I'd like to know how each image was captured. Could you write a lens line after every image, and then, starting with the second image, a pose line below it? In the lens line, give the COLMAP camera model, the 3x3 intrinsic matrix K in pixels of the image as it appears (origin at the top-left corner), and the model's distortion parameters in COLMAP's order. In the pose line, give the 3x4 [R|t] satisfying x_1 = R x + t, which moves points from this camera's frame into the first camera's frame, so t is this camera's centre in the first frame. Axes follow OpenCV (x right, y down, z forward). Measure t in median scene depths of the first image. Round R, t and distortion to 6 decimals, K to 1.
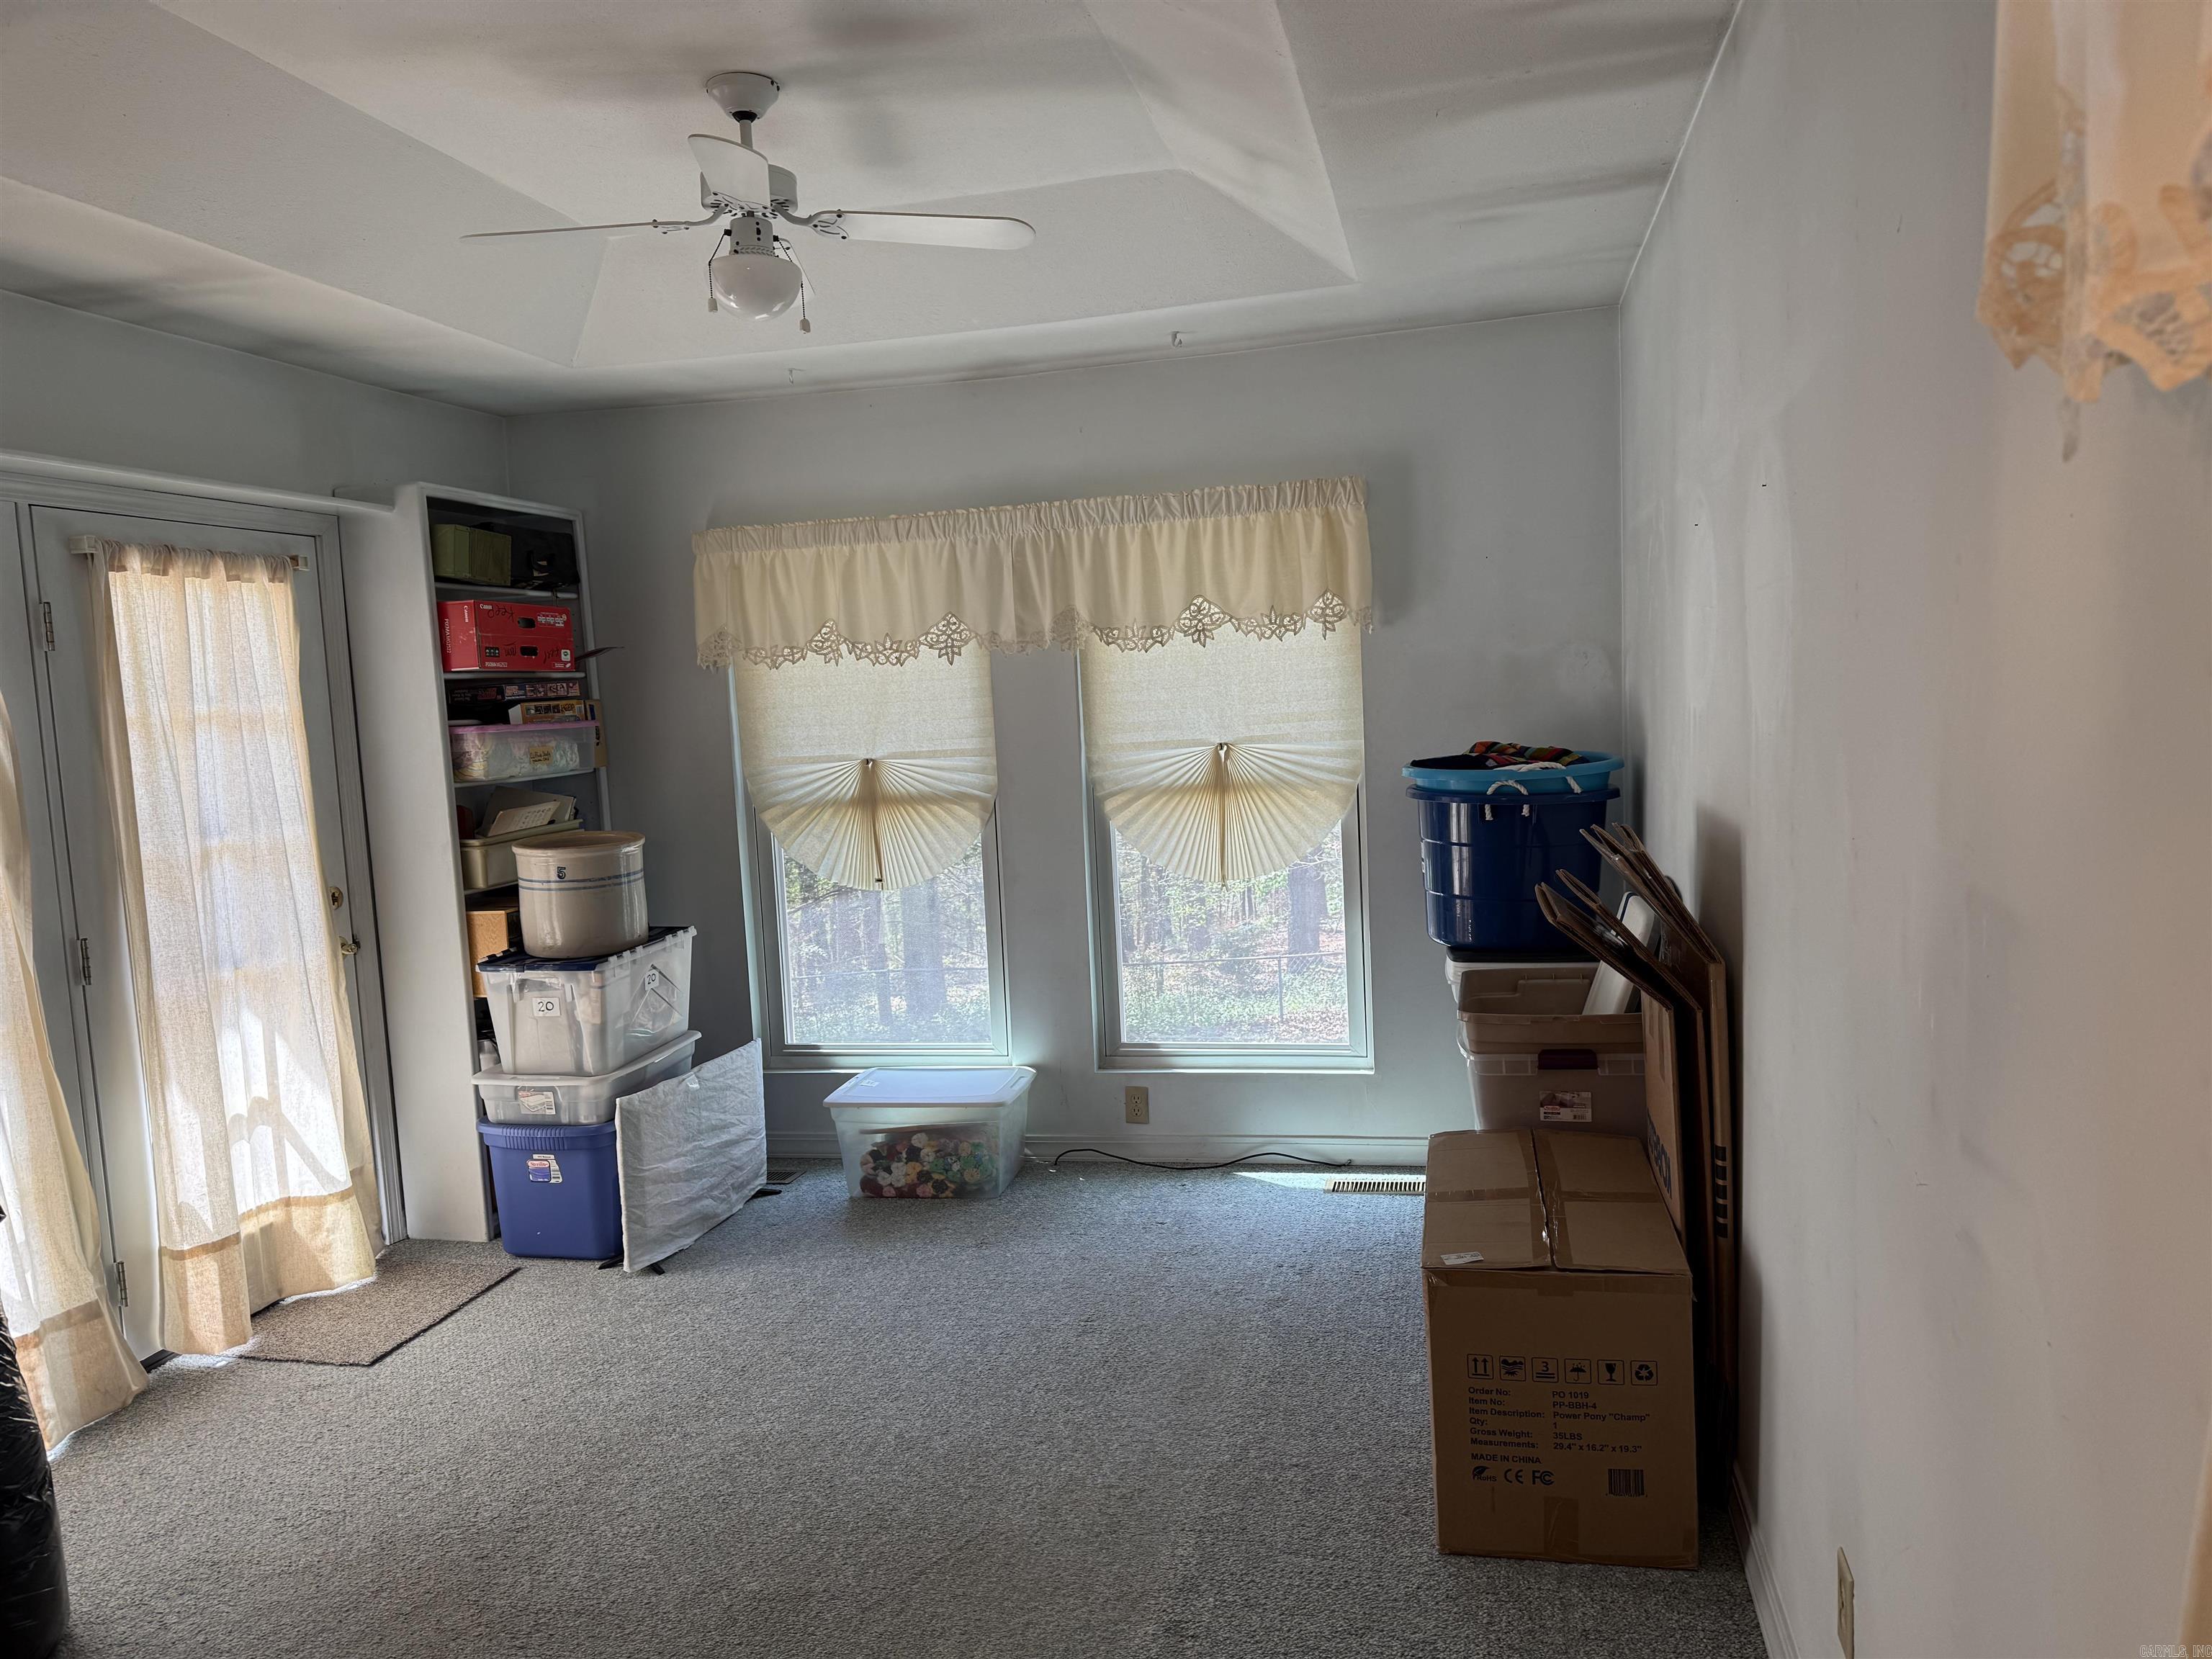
lens RADIAL K [[1544.9, 0, 1106.0], [0, 1544.9, 829.5], [0, 0, 1]] dist [0.170267, -0.264527]
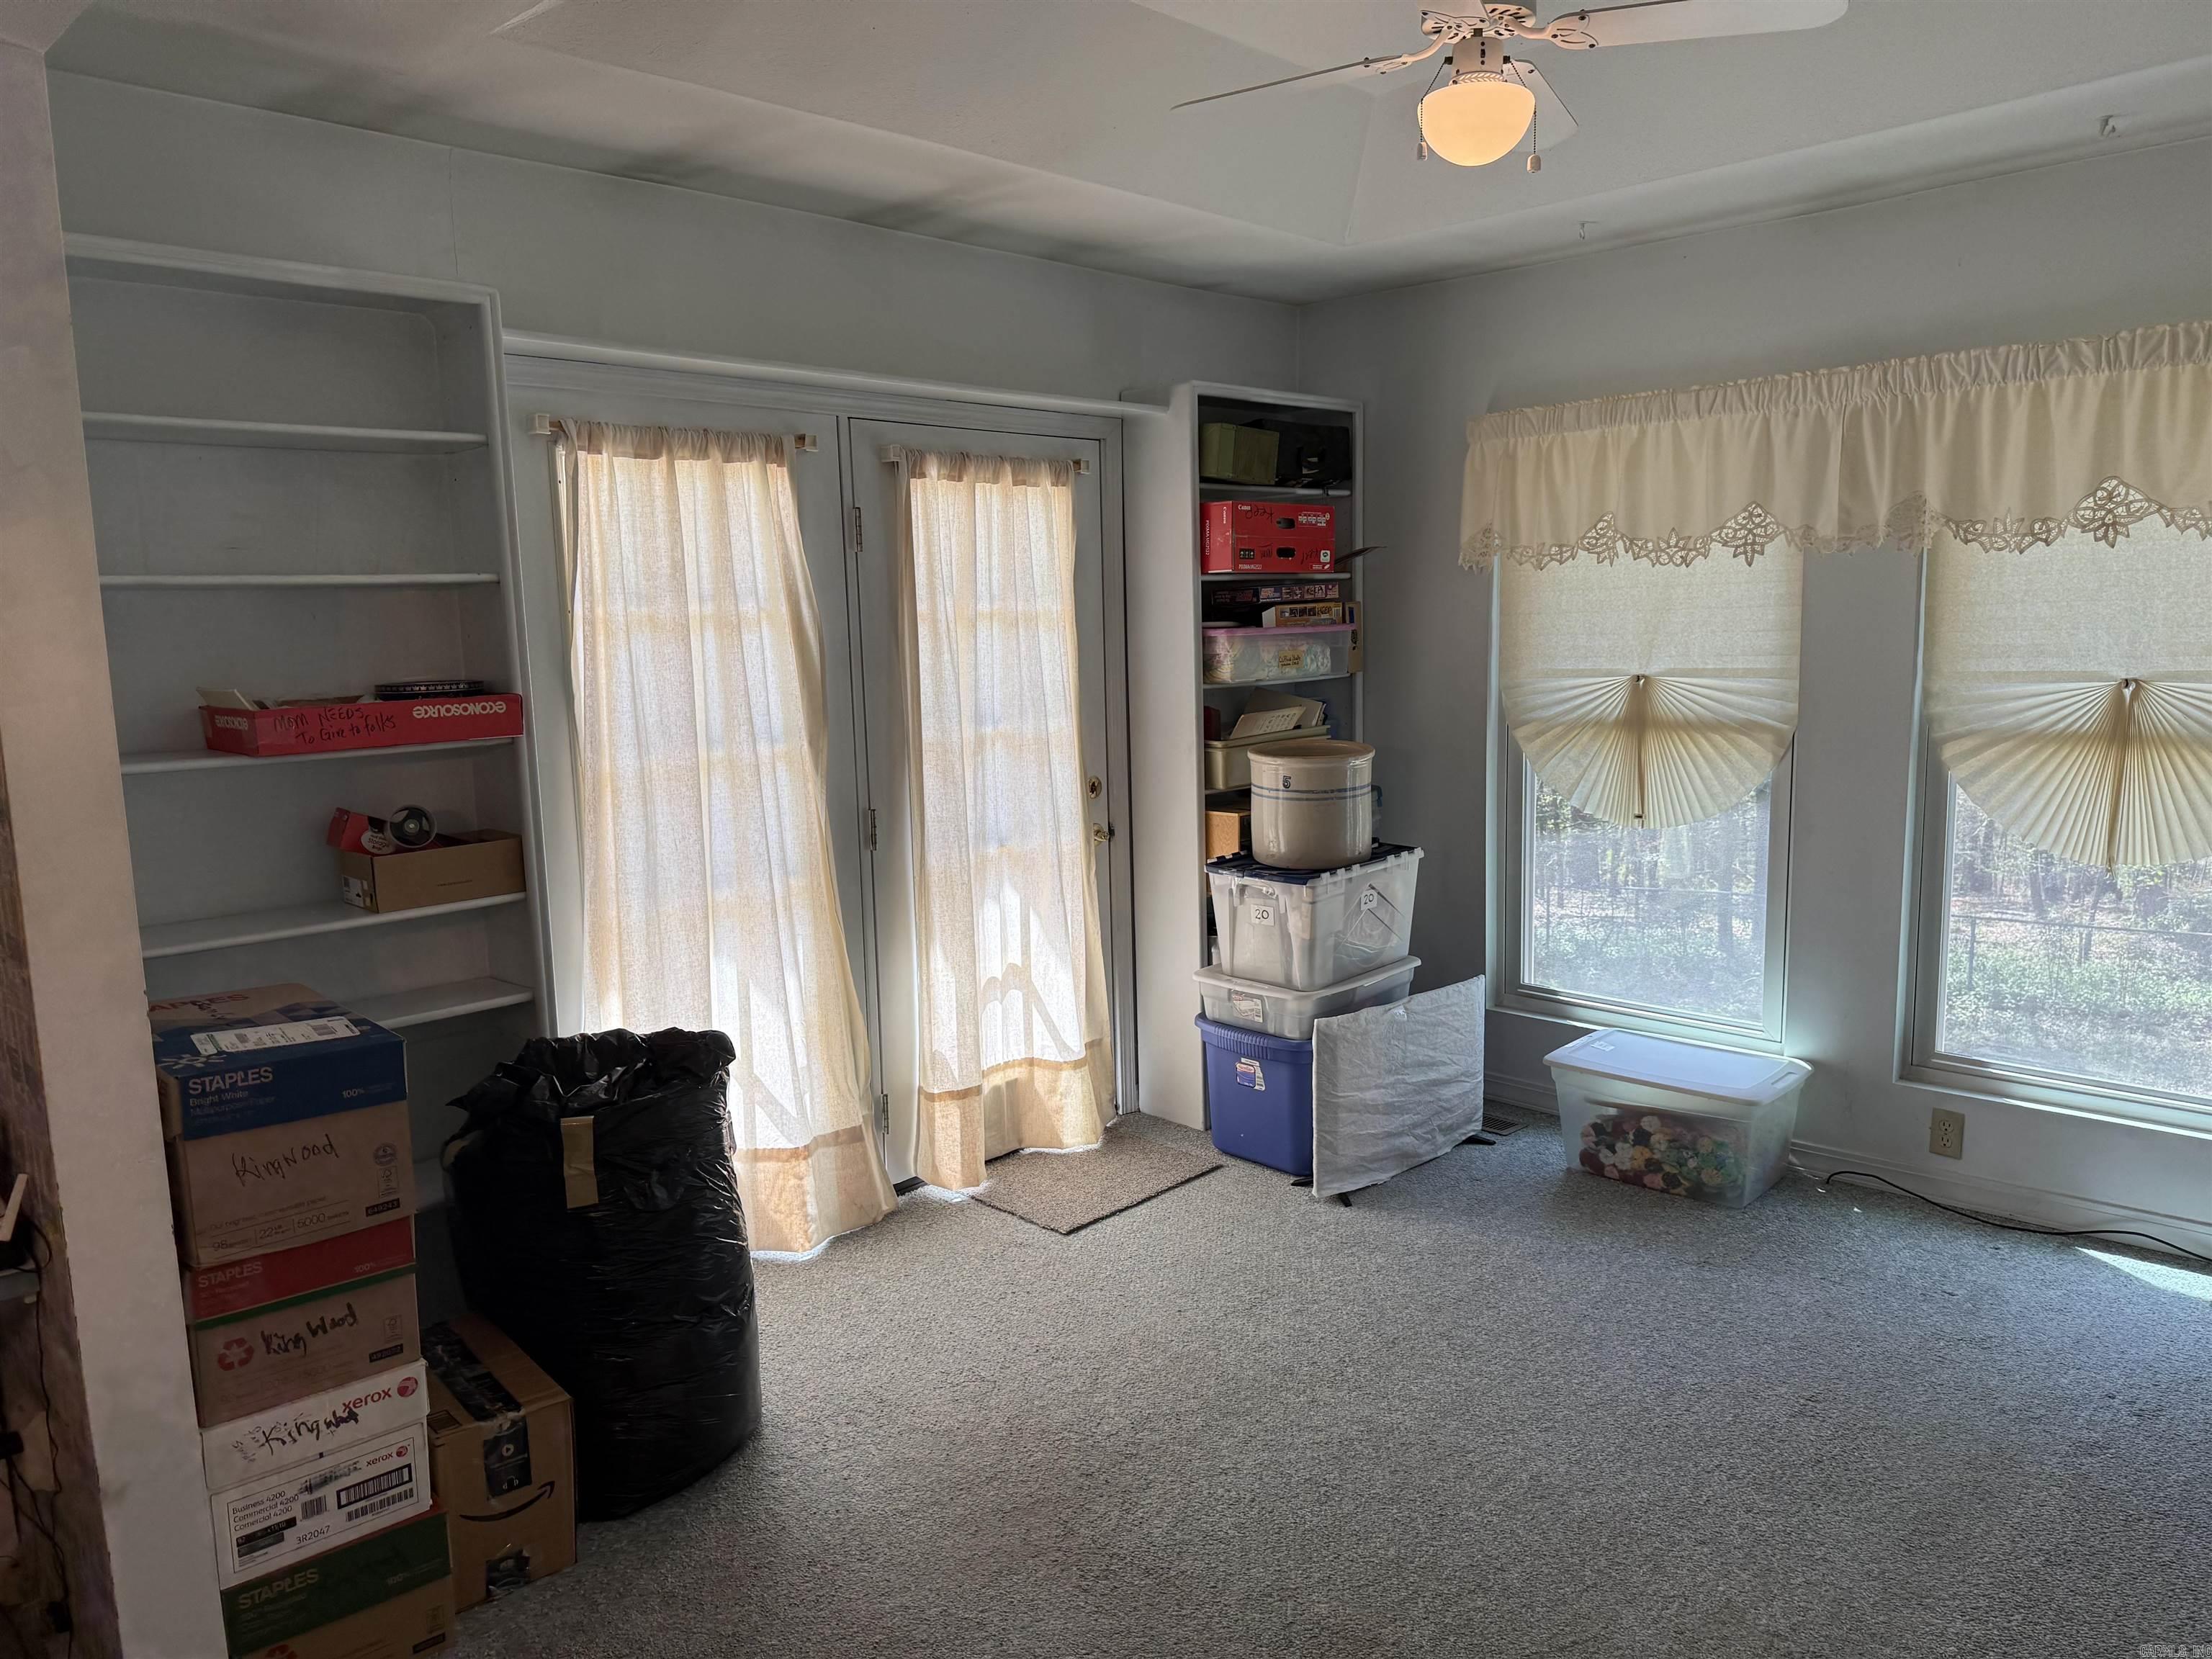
lens RADIAL K [[1544.9, 0, 1106.0], [0, 1544.9, 829.5], [0, 0, 1]] dist [0.170267, -0.264527]
pose [[0.856564, 0.100472, -0.506165, 0.048030], [-0.065081, 0.994064, 0.087185, -0.019032], [0.511920, -0.041737, 0.858018, 0.104428]]
